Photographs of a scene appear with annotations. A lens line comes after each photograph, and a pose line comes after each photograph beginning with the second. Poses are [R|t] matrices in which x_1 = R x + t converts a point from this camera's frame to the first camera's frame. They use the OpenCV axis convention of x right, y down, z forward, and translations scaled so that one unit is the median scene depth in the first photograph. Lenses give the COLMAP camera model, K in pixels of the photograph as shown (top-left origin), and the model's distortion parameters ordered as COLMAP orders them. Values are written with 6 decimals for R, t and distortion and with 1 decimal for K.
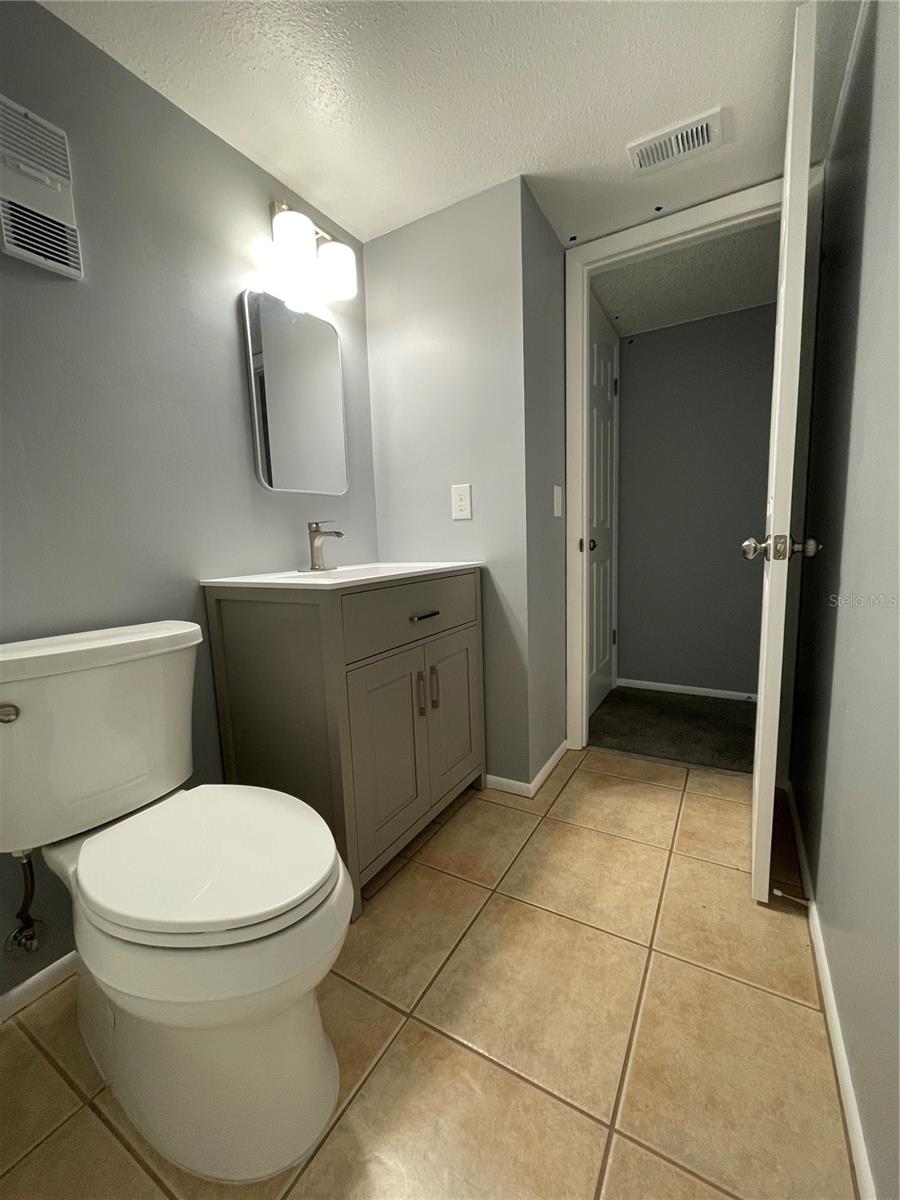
lens RADIAL K [[483.7, 0, 453.7], [0, 483.7, 602.9], [0, 0, 1]] dist [-0.003192, -0.000813]
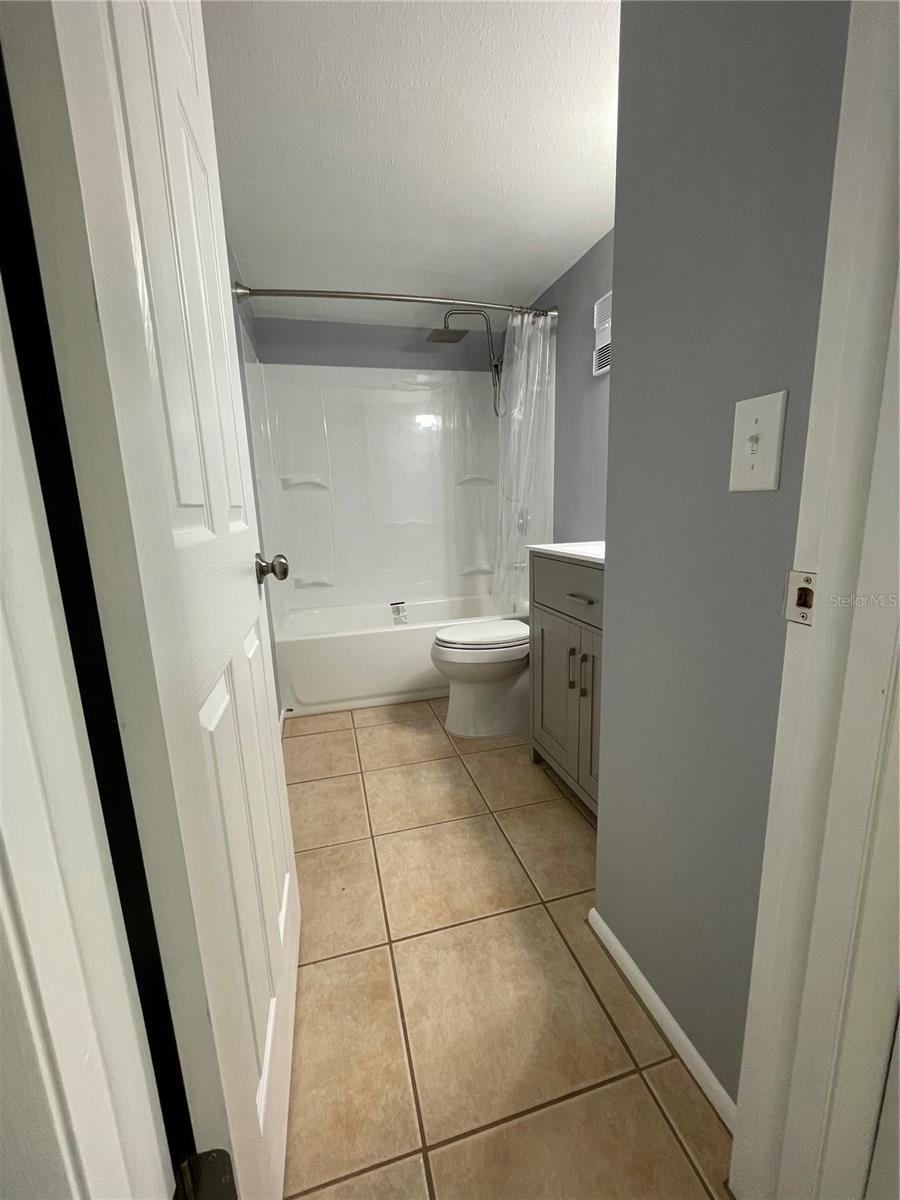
lens RADIAL K [[483.7, 0, 453.7], [0, 483.7, 602.9], [0, 0, 1]] dist [-0.003192, -0.000813]
pose [[-0.697219, 0.189925, -0.691241, 0.891188], [-0.046950, 0.950096, 0.308404, -0.287447], [0.715319, 0.247479, -0.653508, 1.583230]]
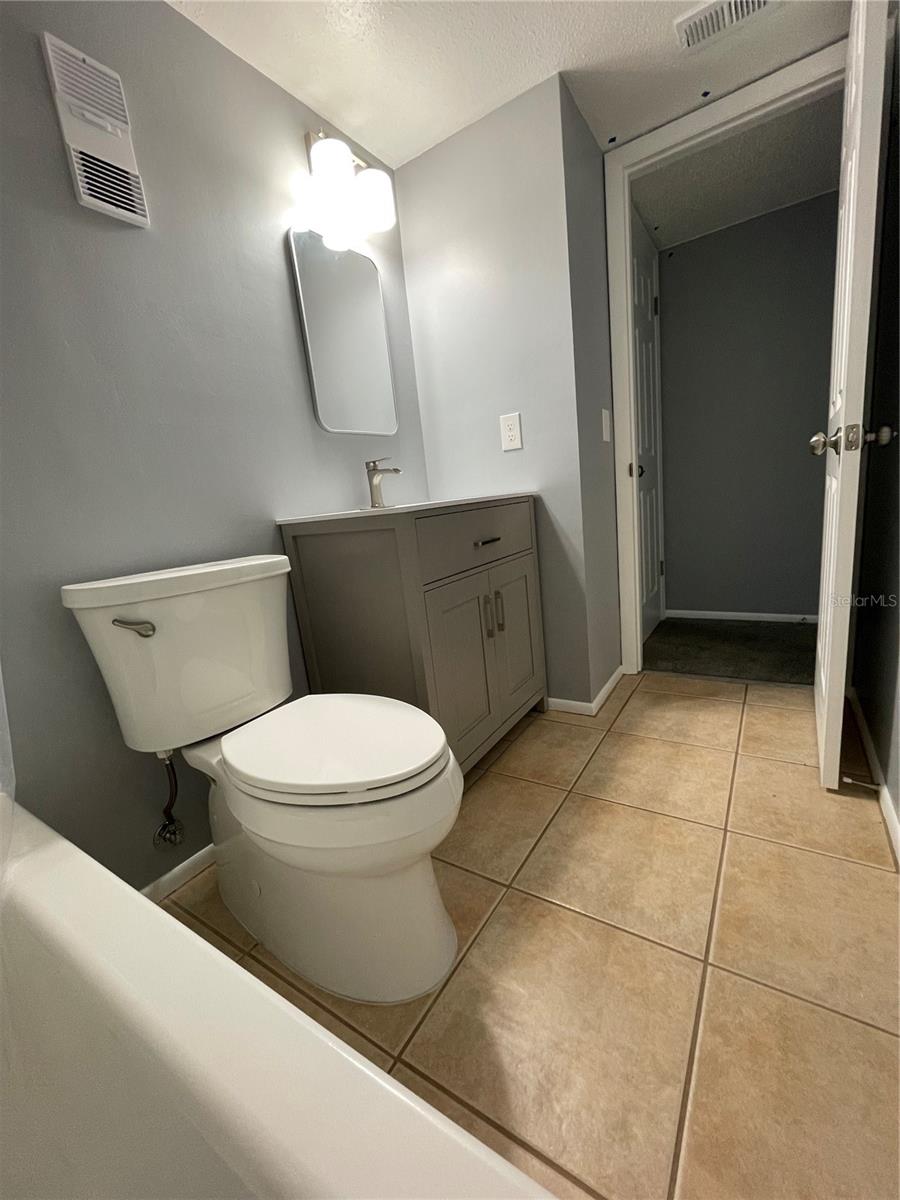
lens RADIAL K [[483.7, 0, 453.7], [0, 483.7, 602.9], [0, 0, 1]] dist [-0.003192, -0.000813]
pose [[0.996199, -0.059851, -0.063290, -0.079811], [0.064814, 0.994725, 0.079505, 0.075821], [0.058198, -0.083305, 0.994823, -0.049273]]
